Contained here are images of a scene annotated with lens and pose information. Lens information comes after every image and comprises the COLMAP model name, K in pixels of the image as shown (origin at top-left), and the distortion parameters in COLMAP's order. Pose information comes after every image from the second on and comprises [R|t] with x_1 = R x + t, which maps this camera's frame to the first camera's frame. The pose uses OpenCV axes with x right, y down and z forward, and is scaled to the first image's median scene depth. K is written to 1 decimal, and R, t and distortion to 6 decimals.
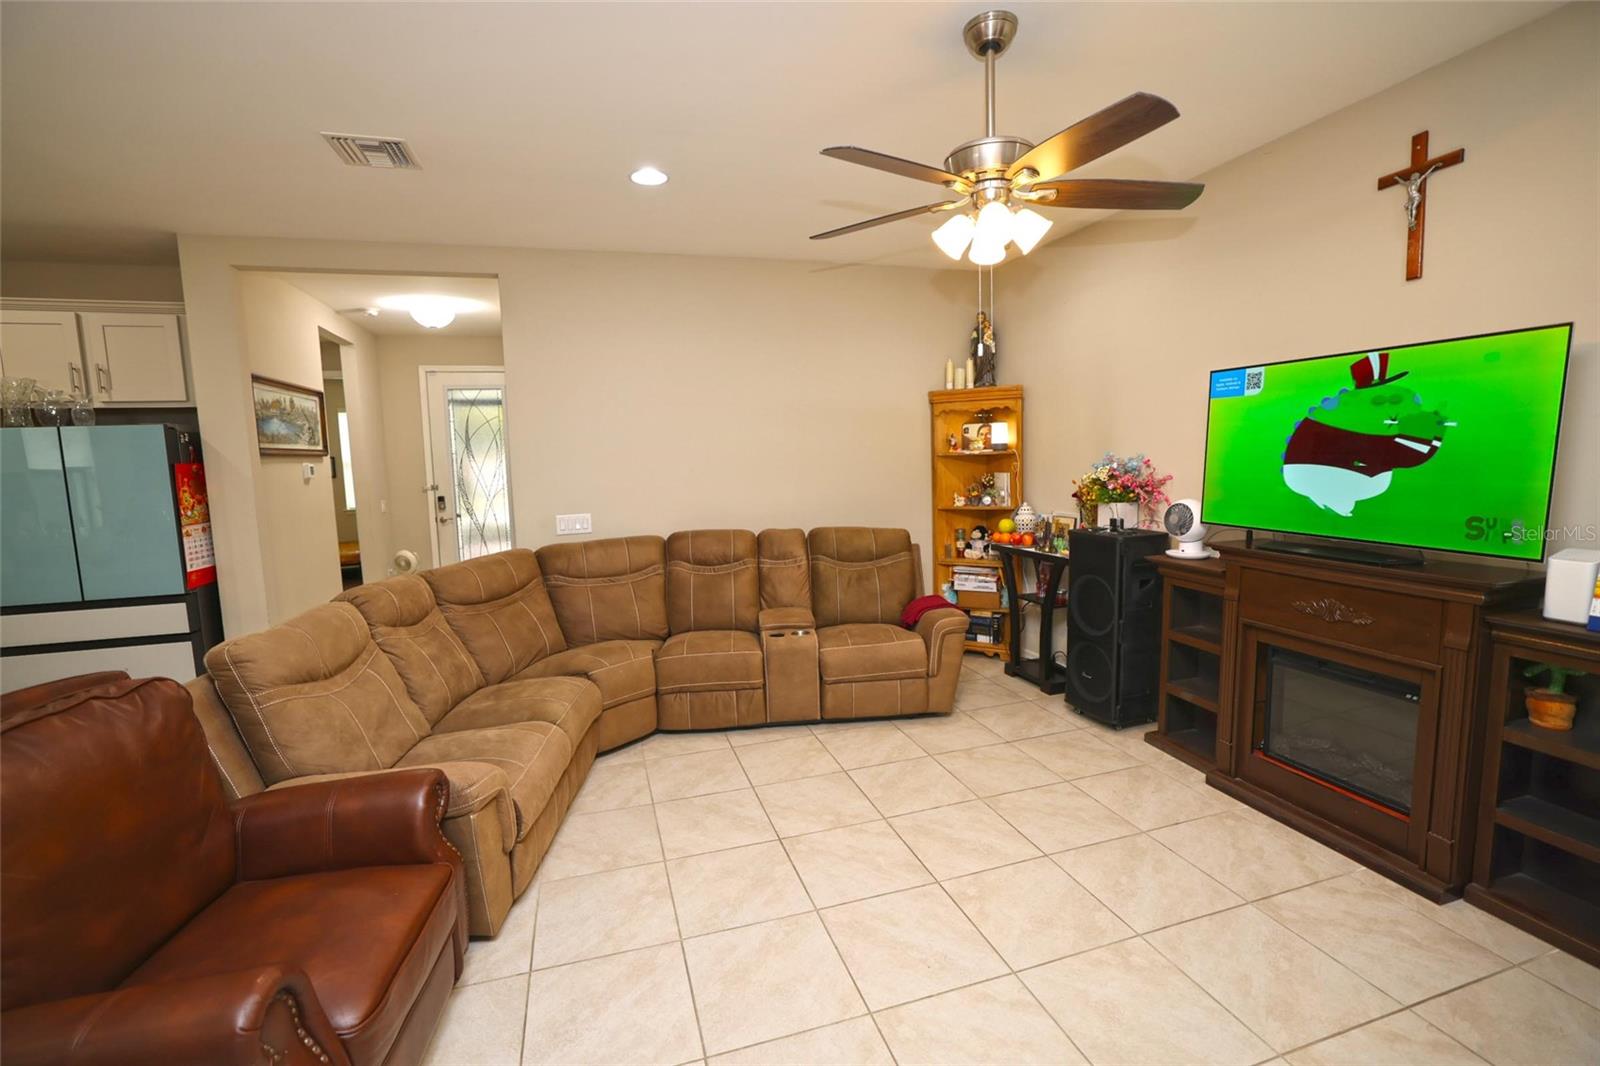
lens RADIAL K [[625.4, 0, 774.1], [0, 625.4, 521.4], [0, 0, 1]] dist [-0.038967, 0.010110]
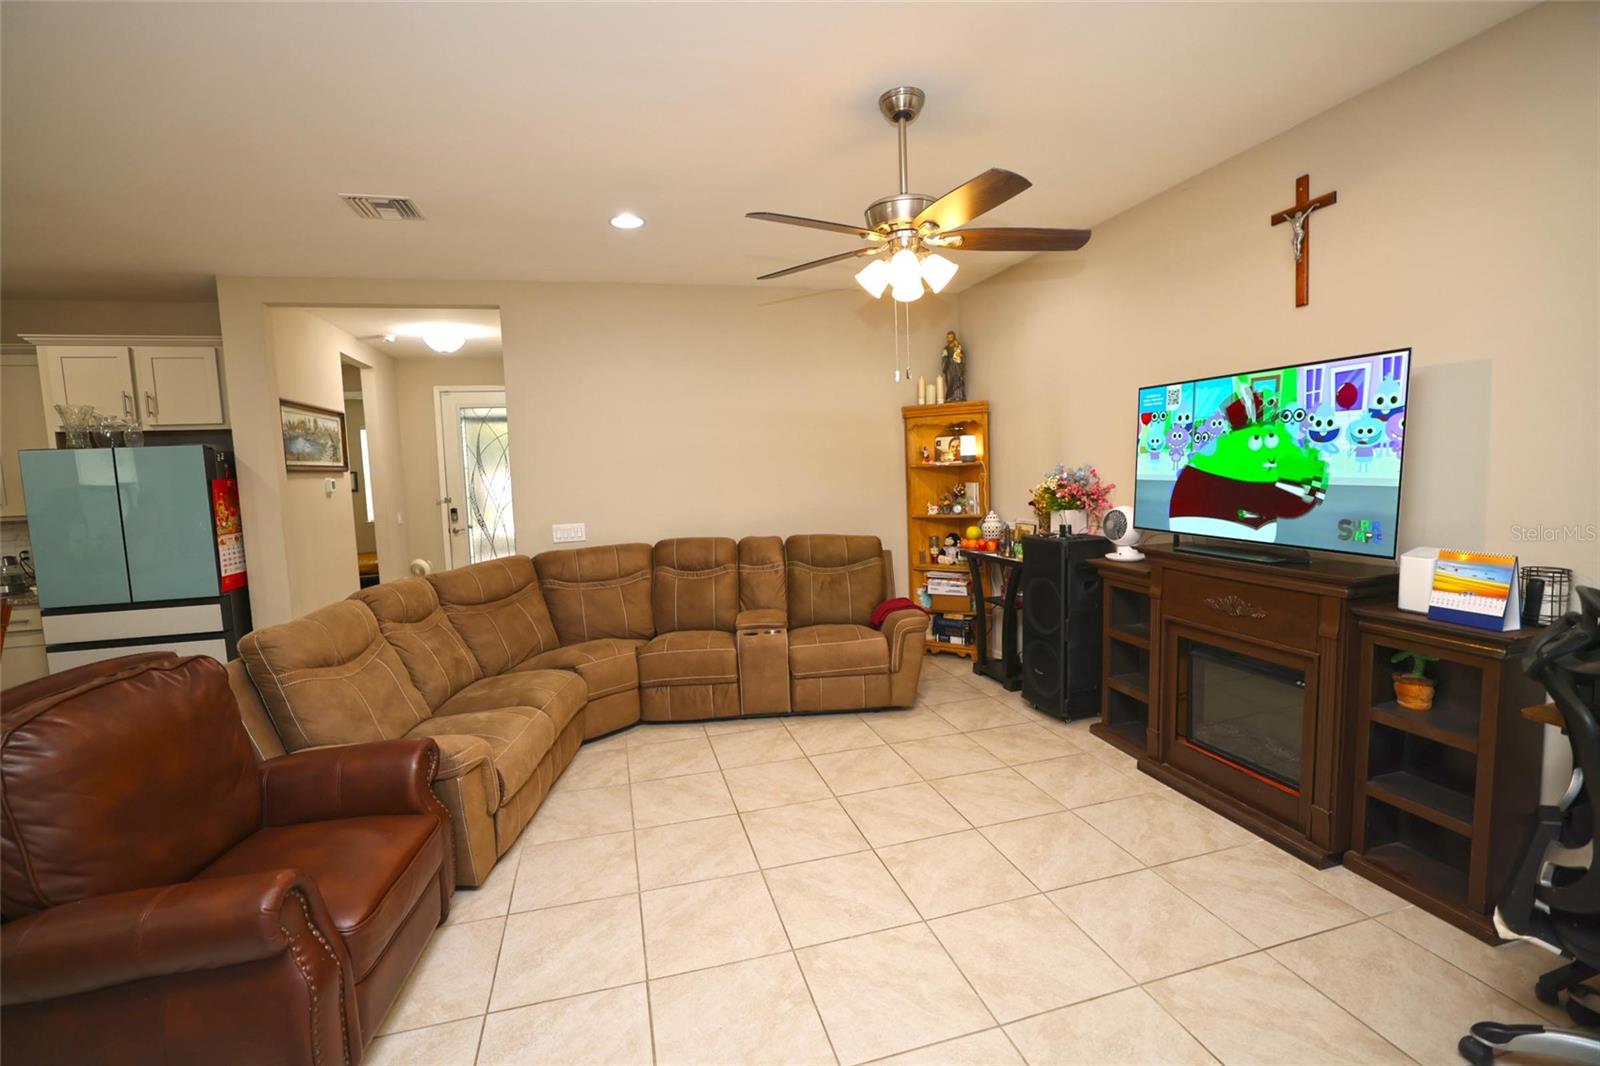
lens RADIAL K [[625.4, 0, 774.1], [0, 625.4, 521.4], [0, 0, 1]] dist [-0.038967, 0.010110]
pose [[0.999590, -0.005027, -0.028190, 0.102908], [0.004524, 0.999830, -0.017874, 0.008393], [0.028275, 0.017739, 0.999443, -0.116651]]
